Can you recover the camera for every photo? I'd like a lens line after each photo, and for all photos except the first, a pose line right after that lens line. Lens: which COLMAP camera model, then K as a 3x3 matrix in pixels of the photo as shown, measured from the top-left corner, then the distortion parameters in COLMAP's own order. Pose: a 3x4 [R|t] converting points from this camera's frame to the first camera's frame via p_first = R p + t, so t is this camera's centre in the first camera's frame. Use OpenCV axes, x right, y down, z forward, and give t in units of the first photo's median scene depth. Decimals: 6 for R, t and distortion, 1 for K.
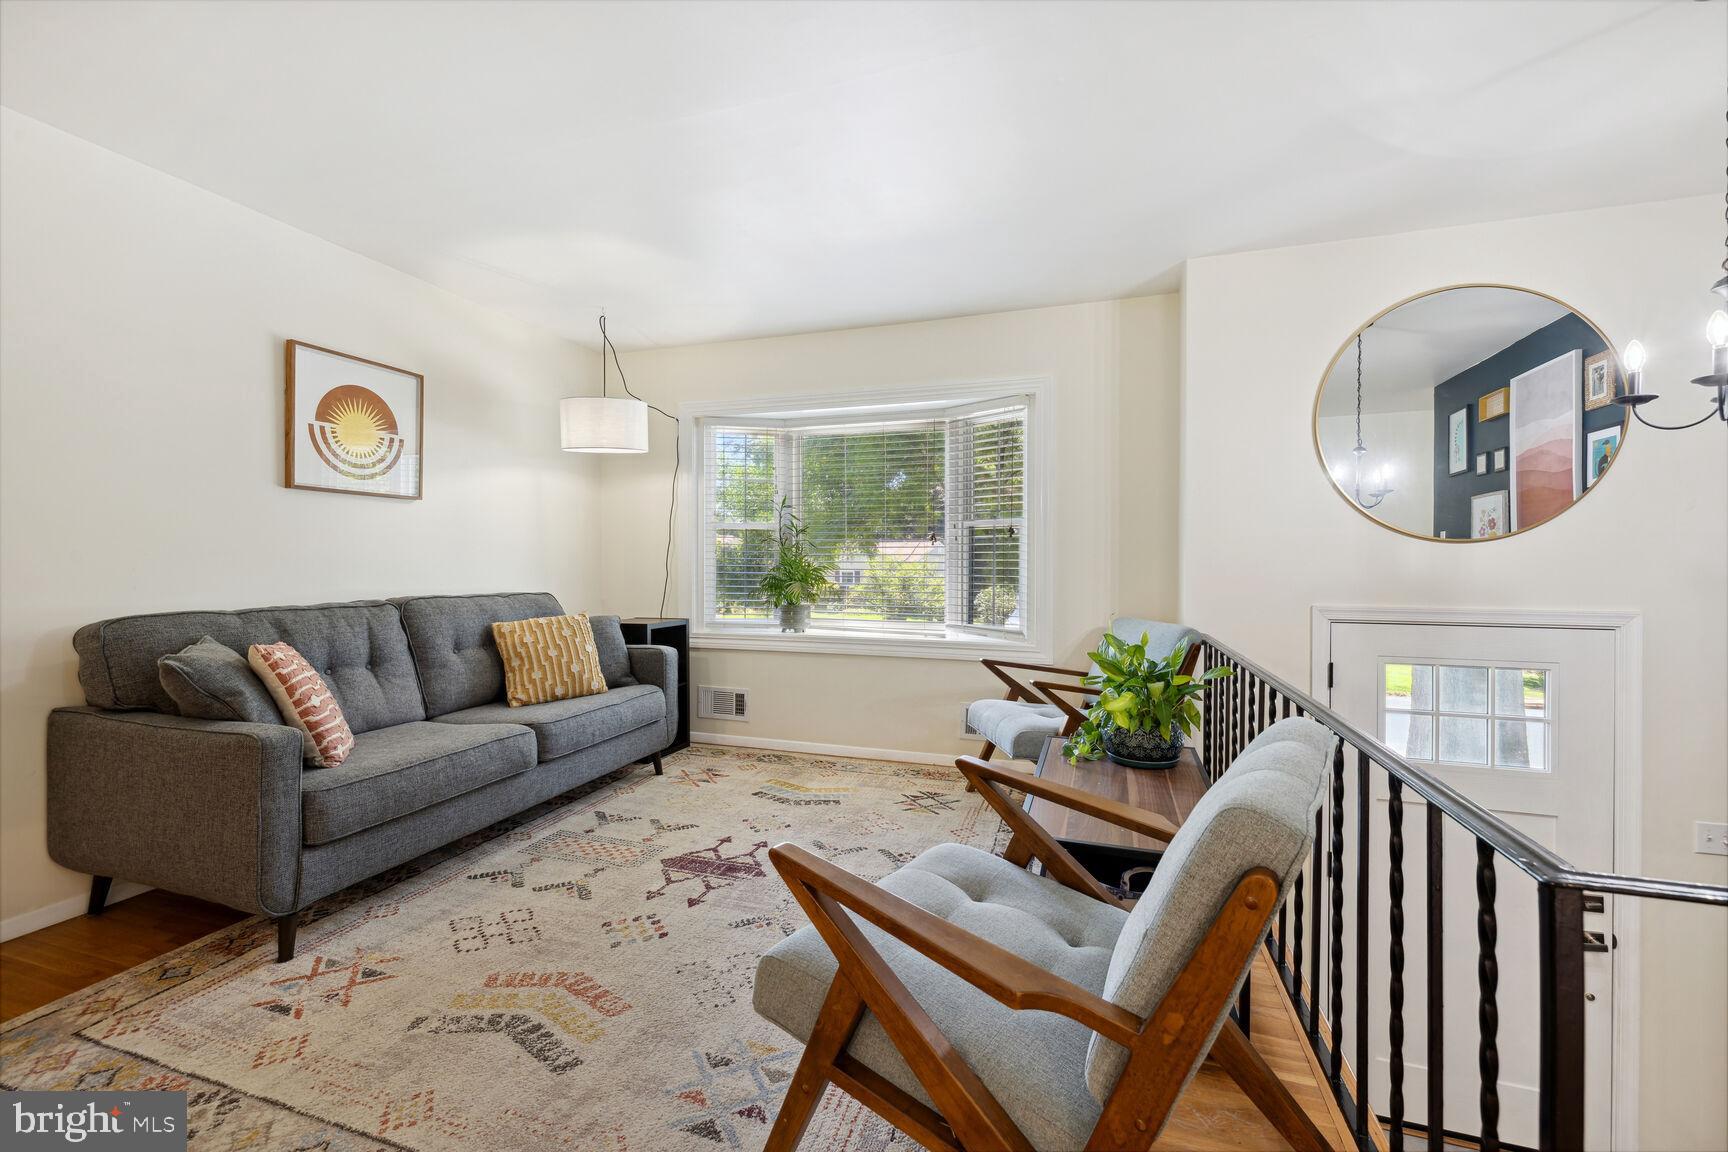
lens RADIAL K [[727.0, 0, 869.8], [0, 727.0, 564.9], [0, 0, 1]] dist [0.001343, 0.000136]
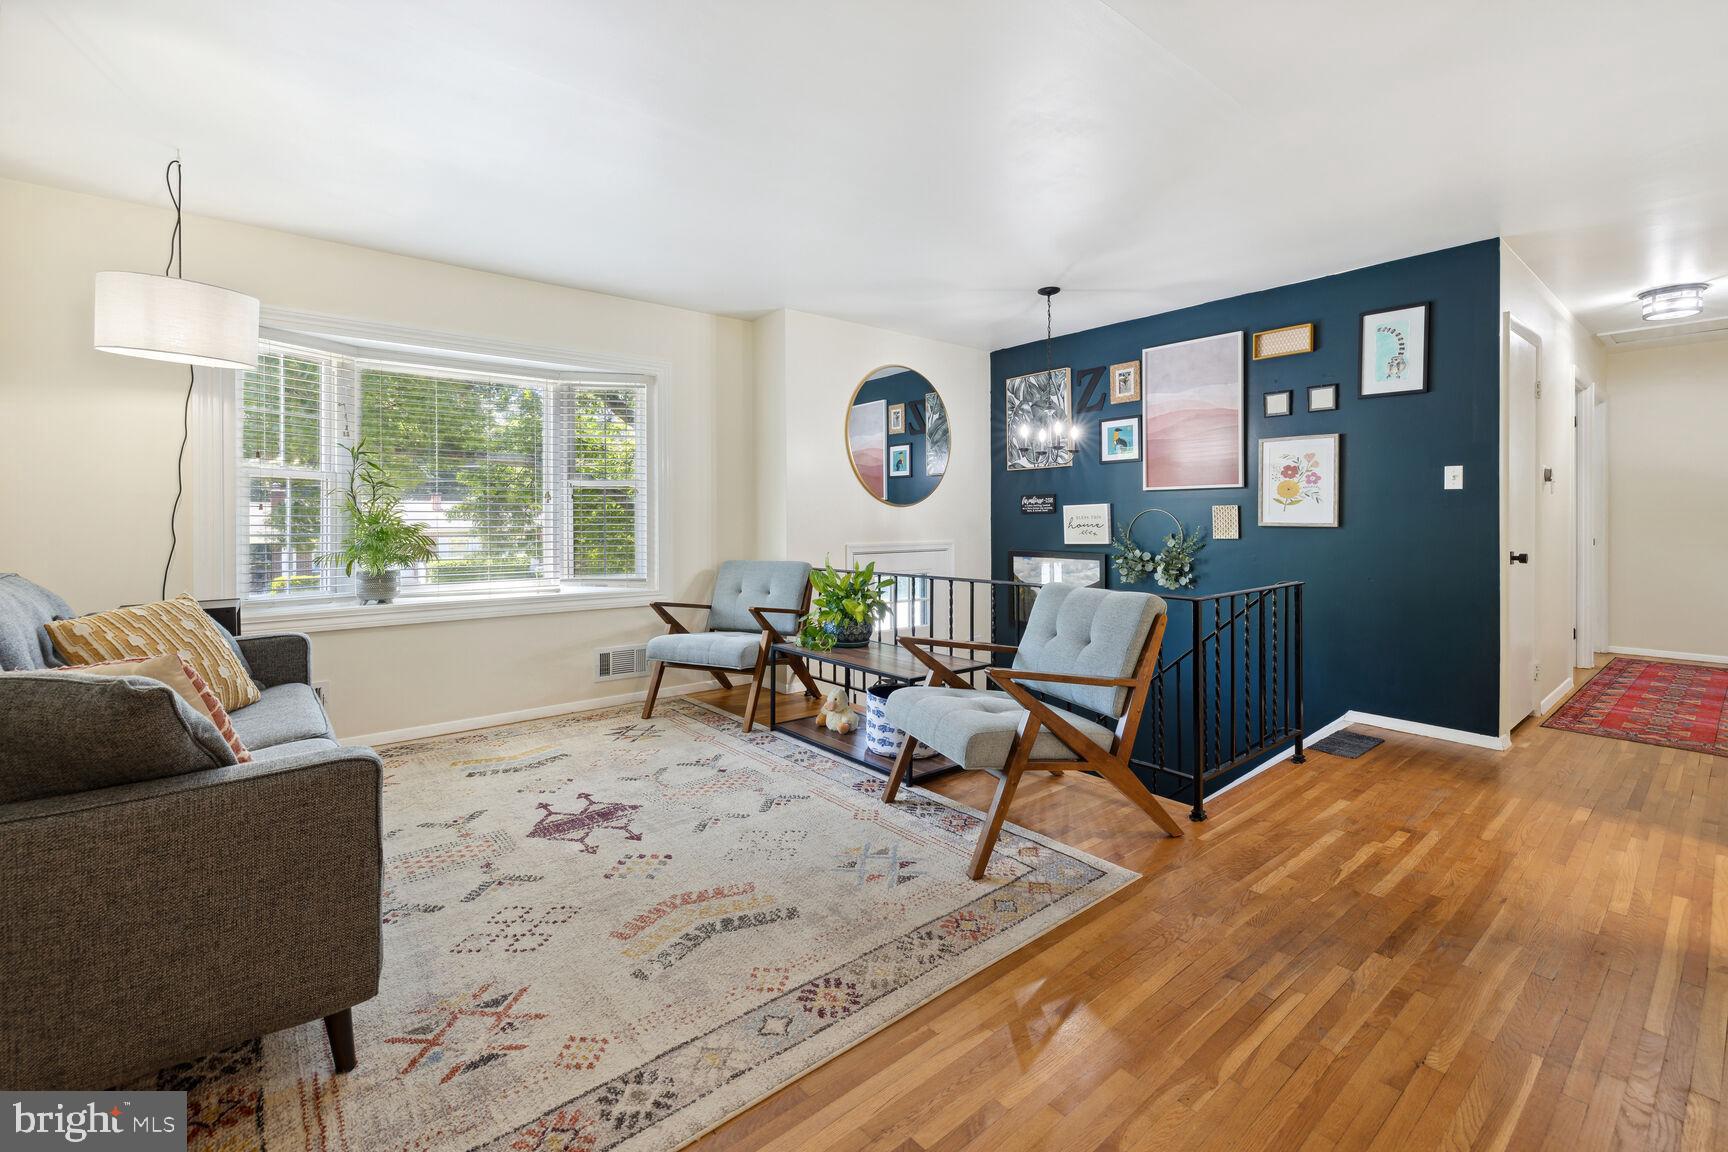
lens RADIAL K [[738.1, 0, 862.6], [0, 738.1, 511.5], [0, 0, 1]] dist [0.000341, 0.000065]
pose [[0.522198, 0.003343, 0.852818, -0.919164], [0.008360, 0.999924, -0.009039, -0.002545], [-0.852784, 0.011850, 0.522130, 0.131593]]
